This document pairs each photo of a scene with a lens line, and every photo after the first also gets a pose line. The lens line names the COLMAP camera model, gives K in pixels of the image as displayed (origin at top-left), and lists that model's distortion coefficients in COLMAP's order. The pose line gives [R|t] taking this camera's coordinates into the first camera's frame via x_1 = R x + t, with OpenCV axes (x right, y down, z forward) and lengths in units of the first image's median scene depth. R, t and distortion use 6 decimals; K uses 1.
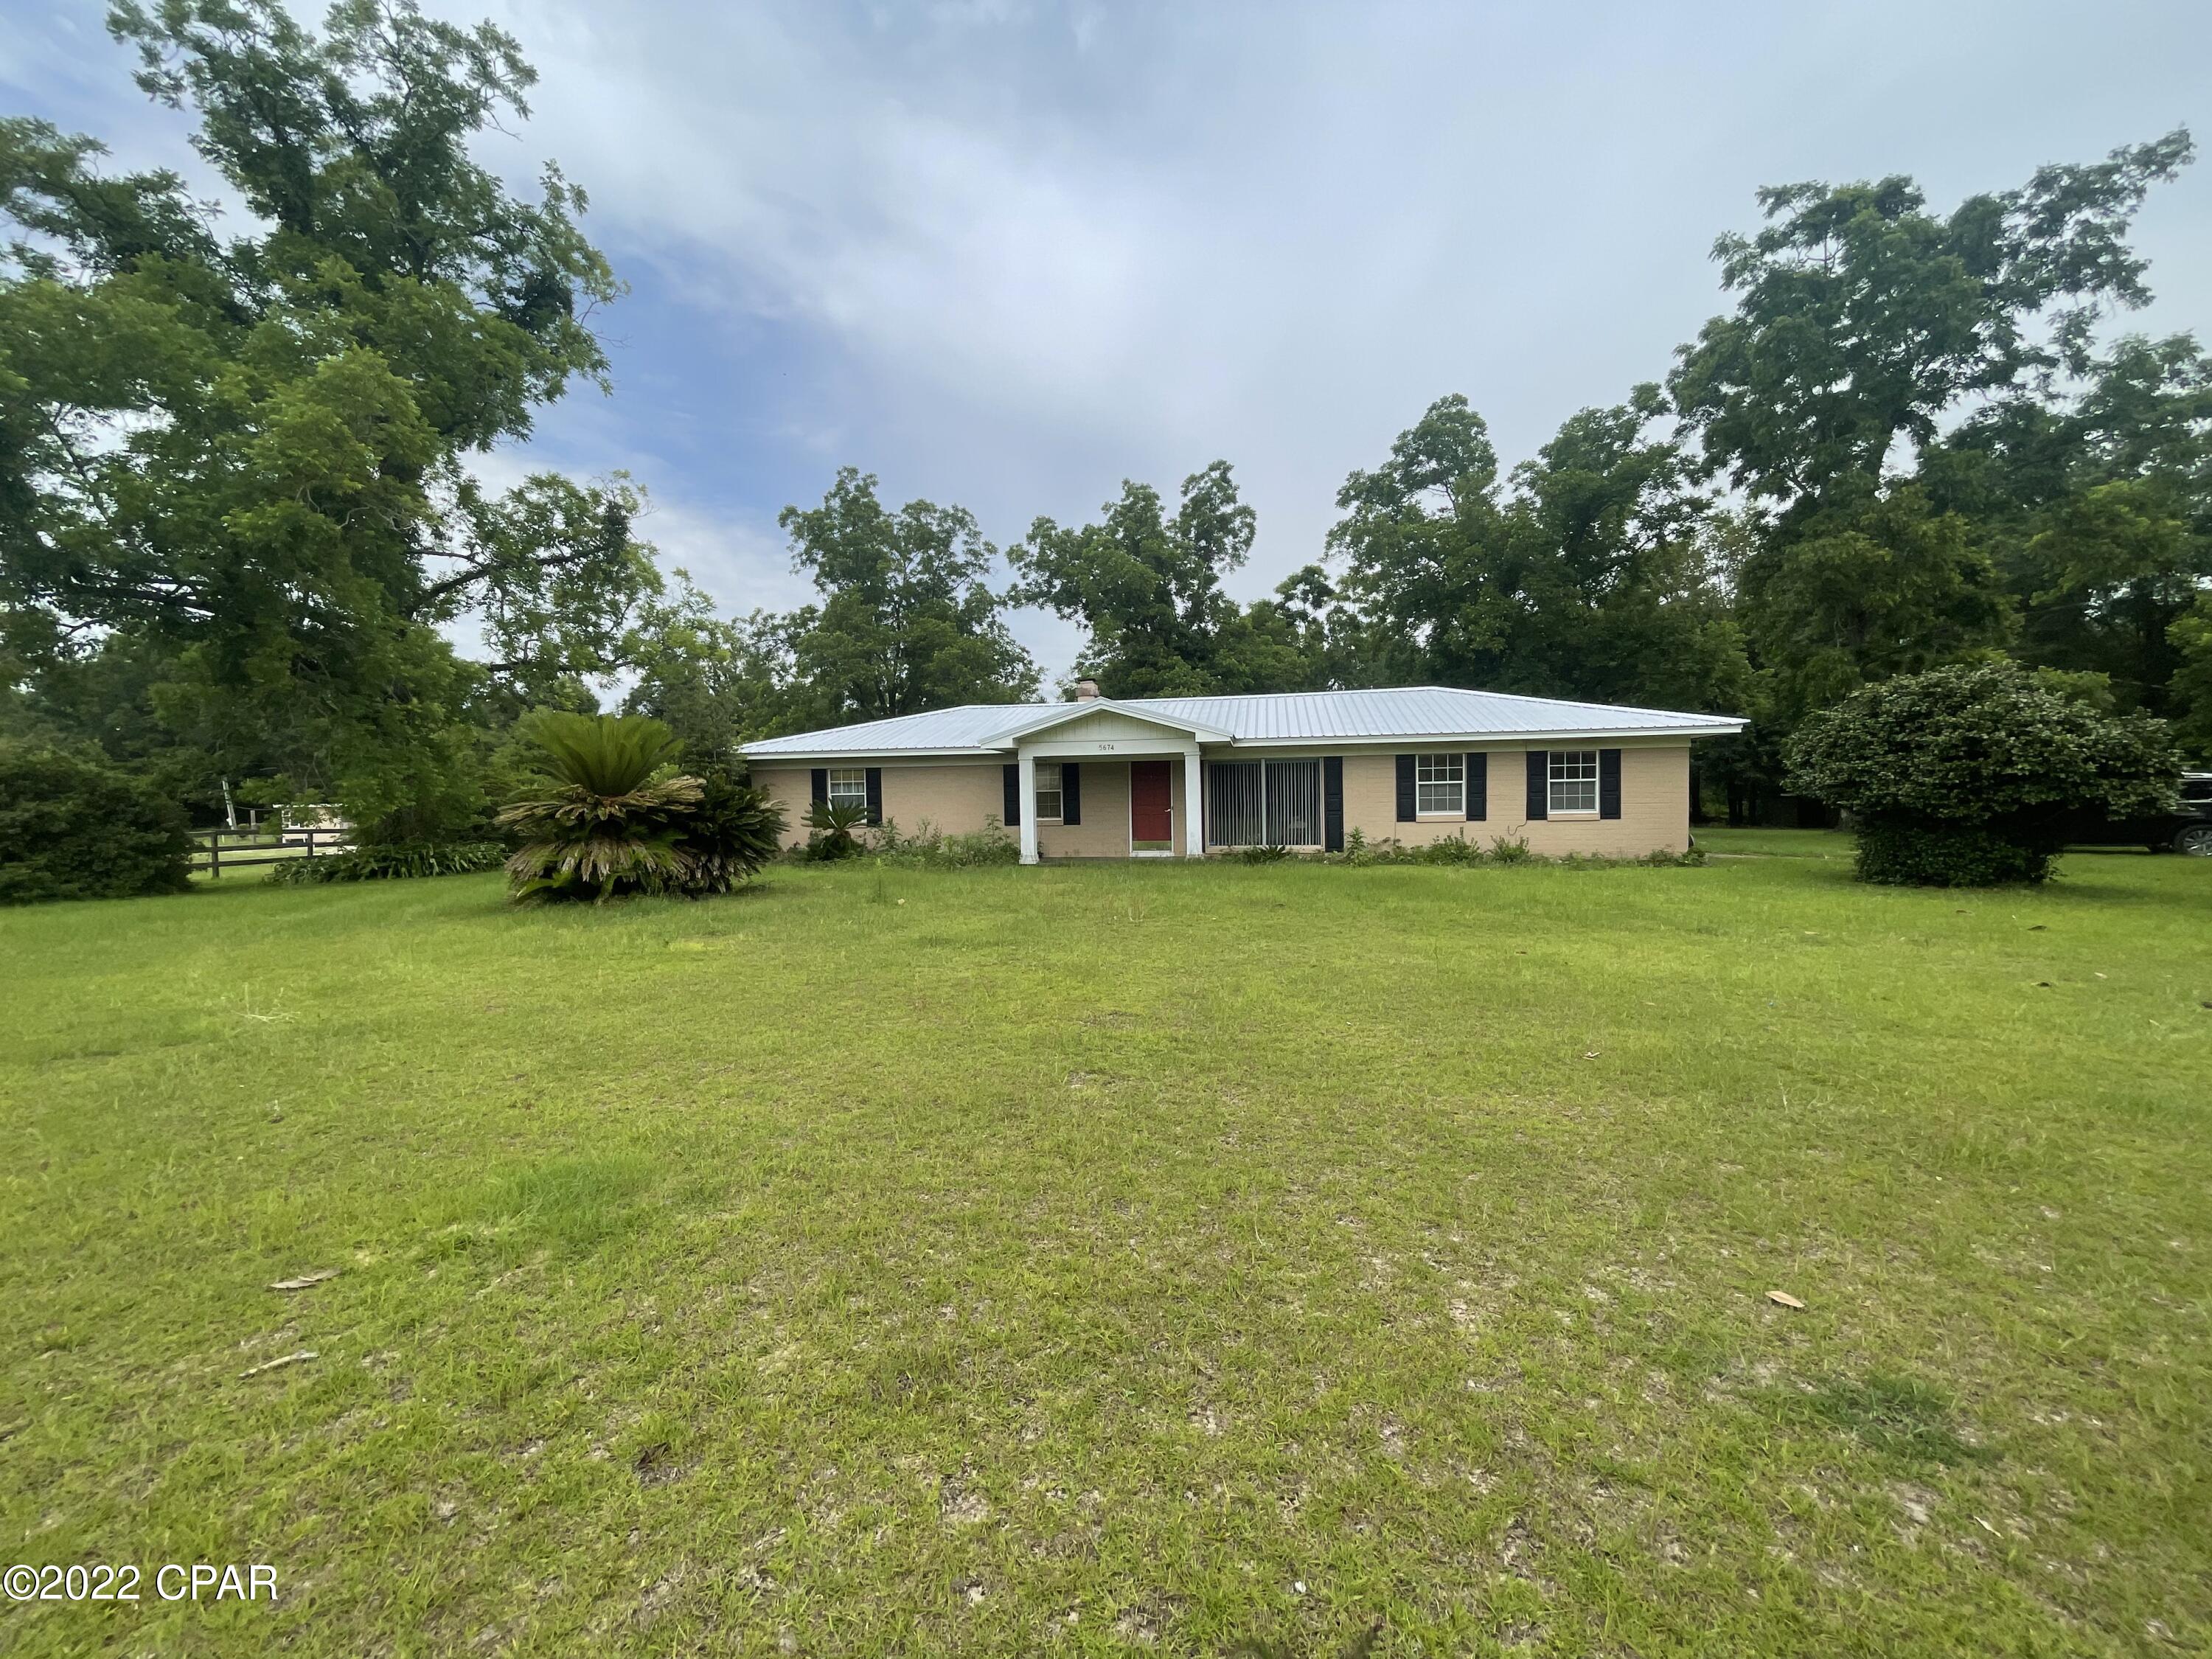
lens RADIAL K [[900.3, 0, 1098.5], [0, 900.3, 819.7], [0, 0, 1]] dist [-0.001724, -0.000065]
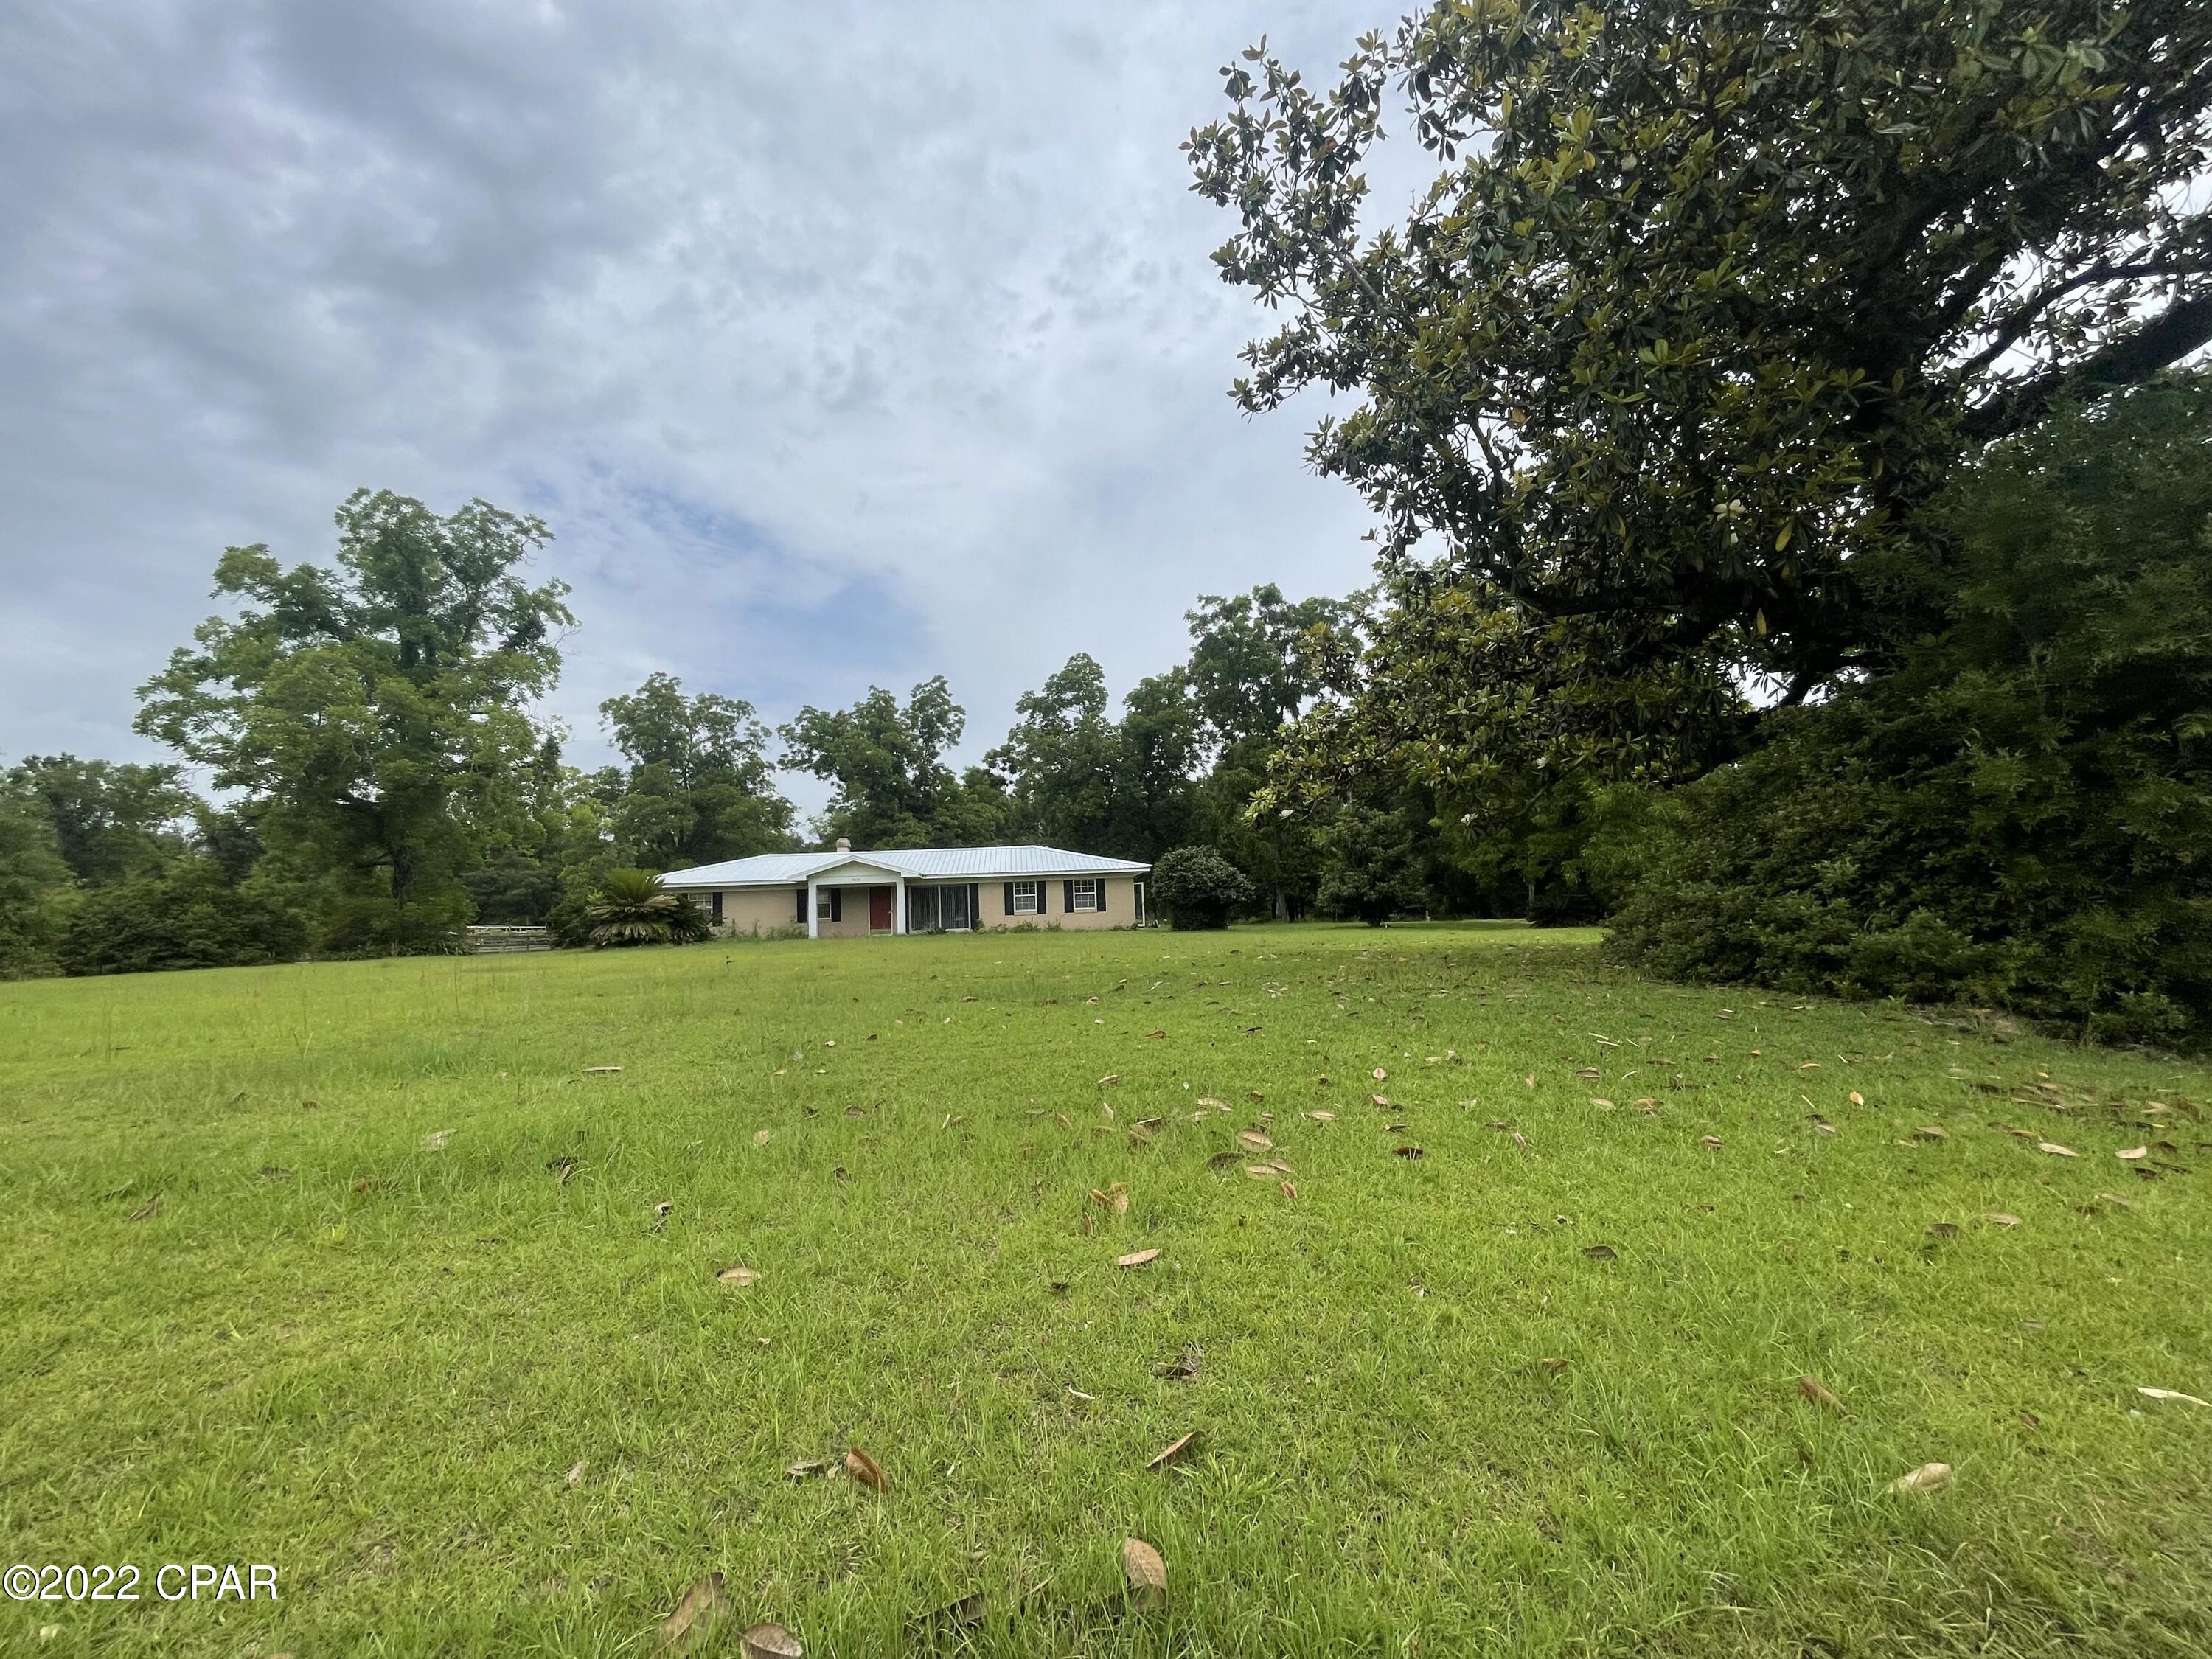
lens RADIAL K [[900.3, 0, 1097.9], [0, 900.3, 830.2], [0, 0, 1]] dist [-0.001724, -0.000065]
pose [[0.962455, 0.006460, 0.271363, -0.009628], [0.028150, 0.991950, -0.123458, 0.039869], [-0.269976, 0.126462, 0.954526, -0.590980]]
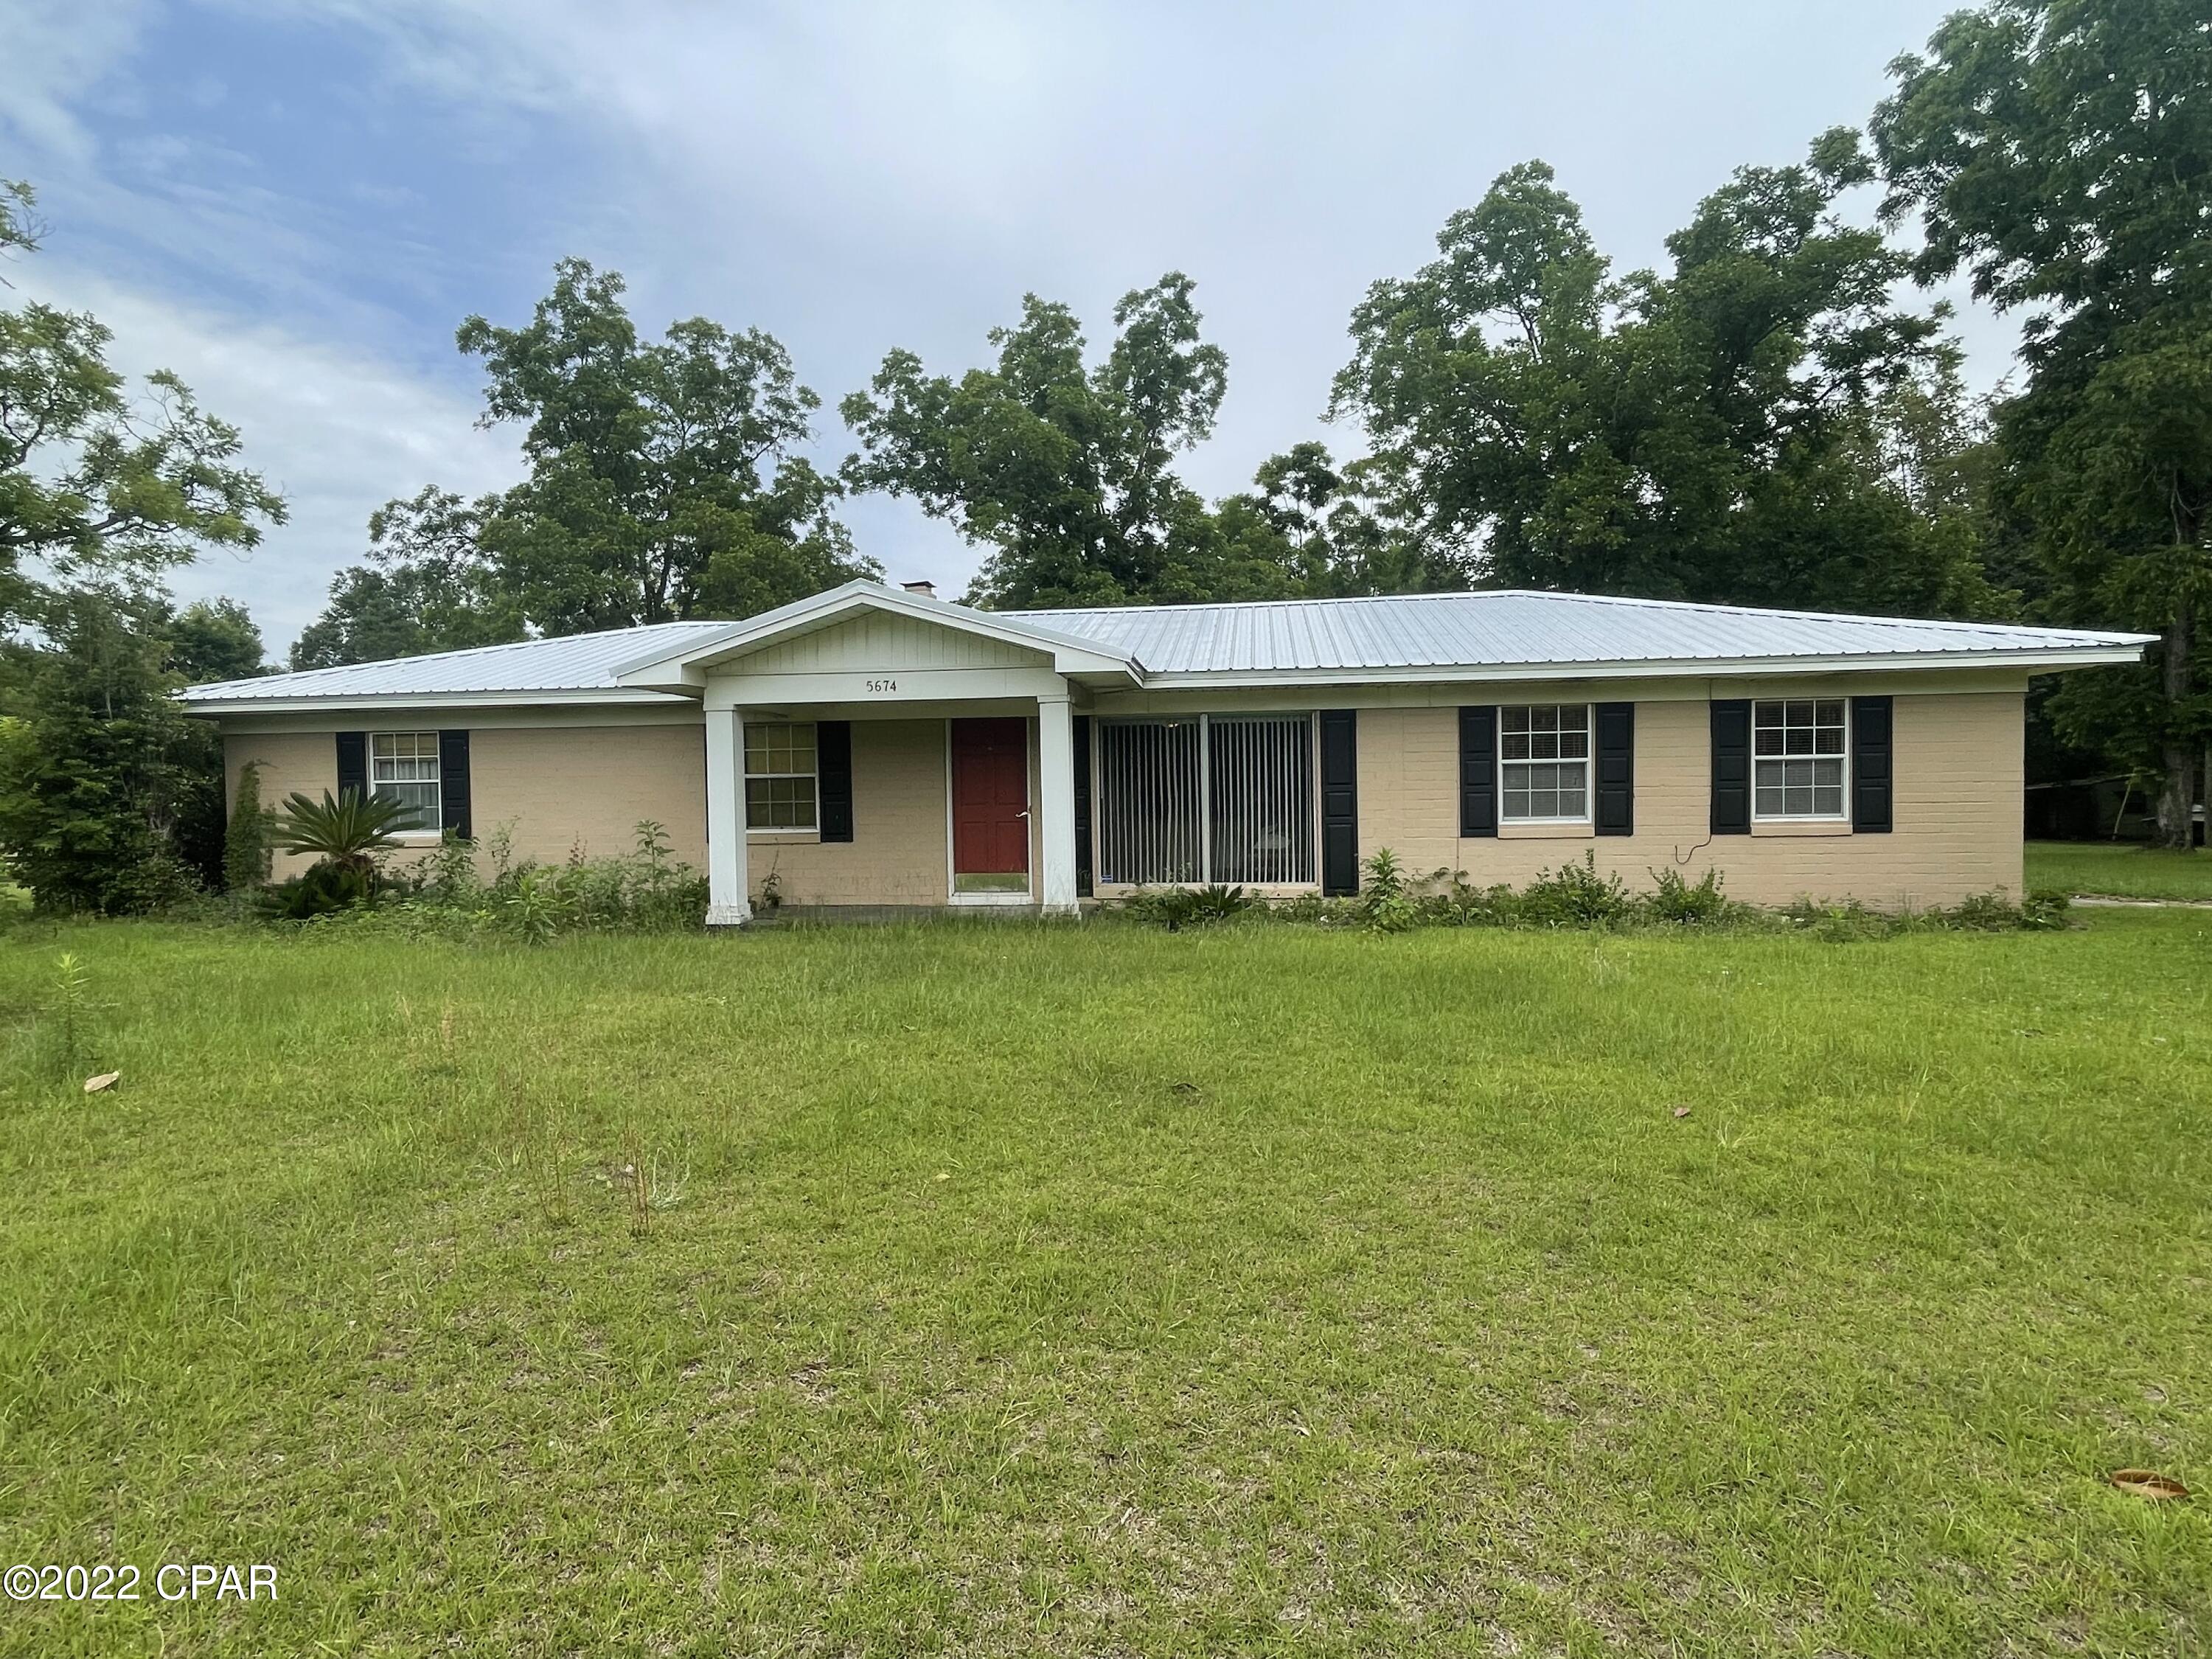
lens RADIAL K [[1218.0, 0, 1097.1], [0, 1218.0, 840.5], [0, 0, 1]] dist [-0.010888, -0.000783]
pose [[0.998482, 0.000081, 0.055079, 0.050951], [-0.000902, 0.999889, 0.014883, -0.003522], [-0.055072, -0.014910, 0.998371, 0.188346]]
